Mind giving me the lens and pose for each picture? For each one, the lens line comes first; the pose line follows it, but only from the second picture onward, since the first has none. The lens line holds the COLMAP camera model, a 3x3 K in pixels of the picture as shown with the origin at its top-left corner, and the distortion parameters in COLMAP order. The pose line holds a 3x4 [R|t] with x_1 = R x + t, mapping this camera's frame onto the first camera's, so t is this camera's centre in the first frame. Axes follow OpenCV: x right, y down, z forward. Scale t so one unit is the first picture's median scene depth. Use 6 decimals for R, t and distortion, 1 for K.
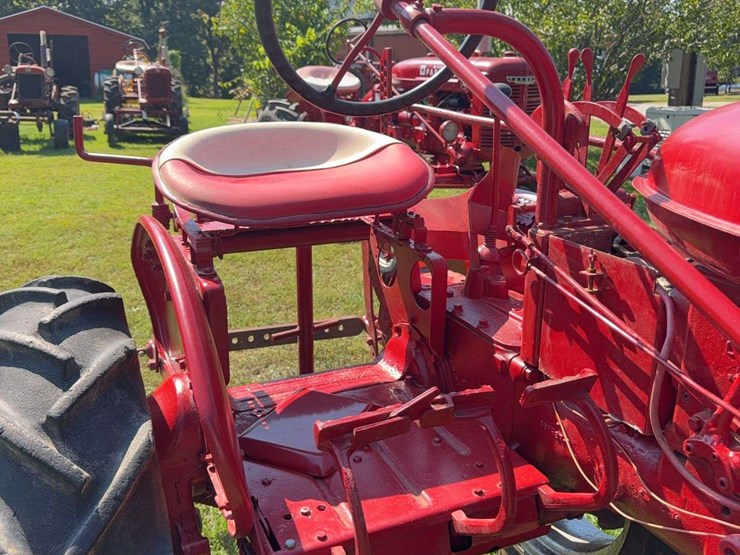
lens RADIAL K [[701.5, 0, 370.3], [0, 701.5, 279.8], [0, 0, 1]] dist [0.100488, -0.214181]
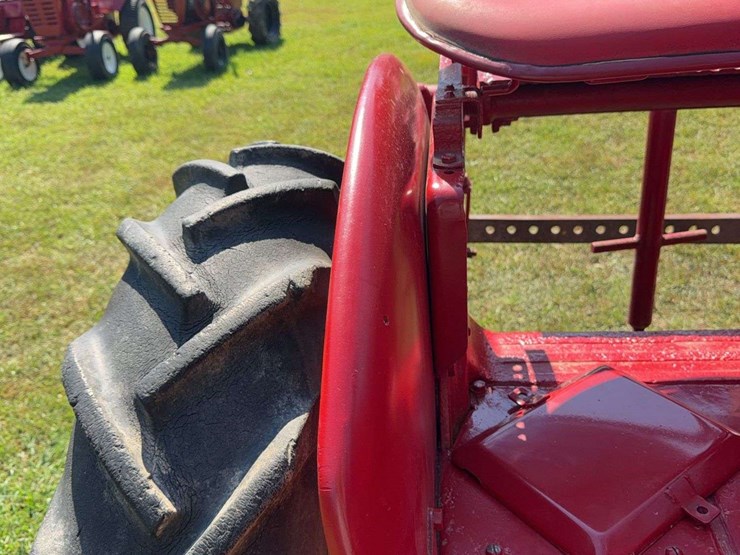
lens RADIAL K [[710.1, 0, 381.1], [0, 710.1, 289.5], [0, 0, 1]] dist [0.093971, -0.205908]
pose [[0.875424, 0.170403, -0.452322, -0.000848], [-0.063265, 0.968141, 0.242284, -0.047116], [0.479198, -0.183485, 0.858314, 0.468111]]
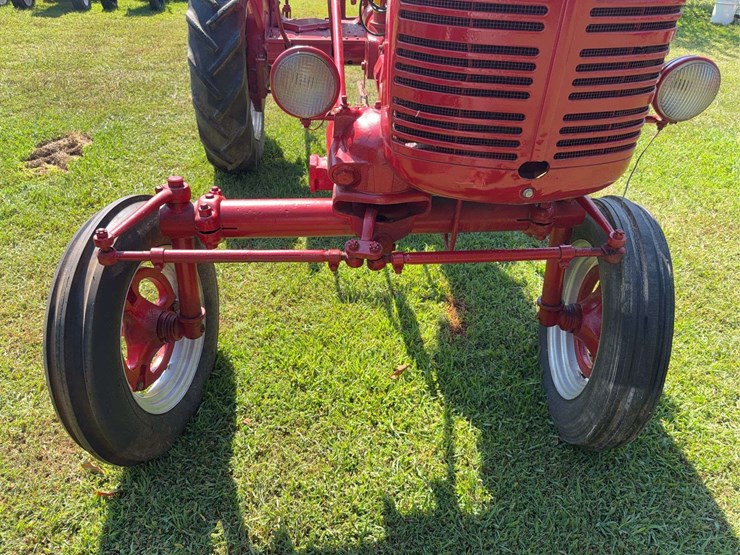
lens RADIAL K [[518.3, 0, 373.2], [0, 518.3, 276.2], [0, 0, 1]] dist [0.048463, -0.060578]
pose [[0.945586, 0.208249, -0.250000, 0.905709], [-0.127000, 0.943627, 0.305679, 0.492986], [0.299564, -0.257295, 0.918728, -1.023053]]
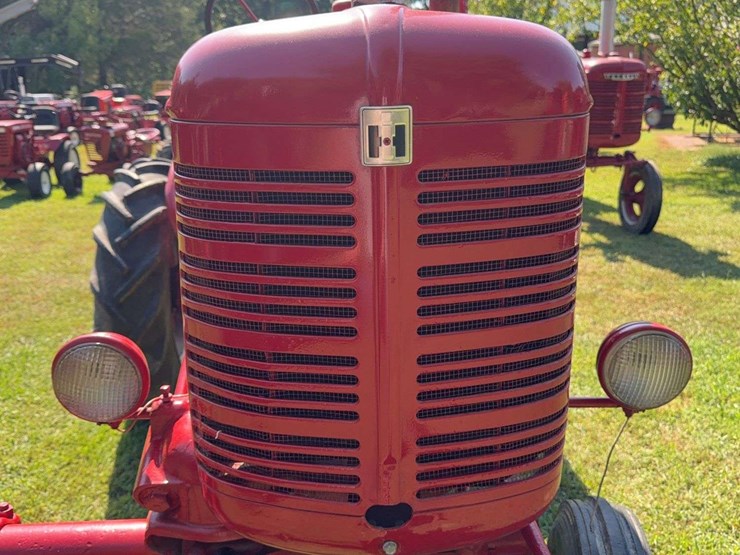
lens RADIAL K [[701.5, 0, 370.3], [0, 701.5, 279.8], [0, 0, 1]] dist [0.100488, -0.214181]
pose [[0.926037, 0.090869, -0.366332, 1.108839], [-0.097289, 0.995256, 0.000941, 0.331183], [0.364679, 0.034769, 0.930484, -0.879621]]
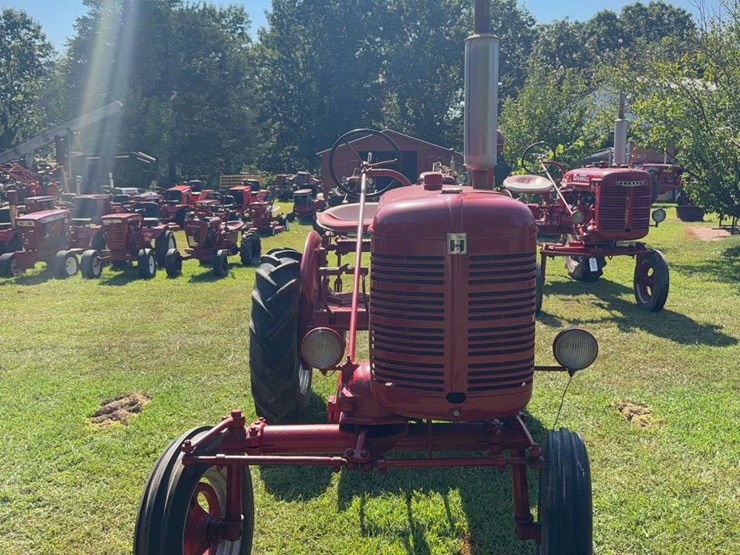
lens RADIAL K [[683.3, 0, 377.0], [0, 683.3, 280.6], [0, 0, 1]] dist [0.105356, -0.180998]
pose [[0.902733, 0.056419, -0.426486, 1.384312], [-0.113972, 0.987305, -0.110633, 0.478668], [0.414830, 0.148480, 0.897702, -1.742482]]
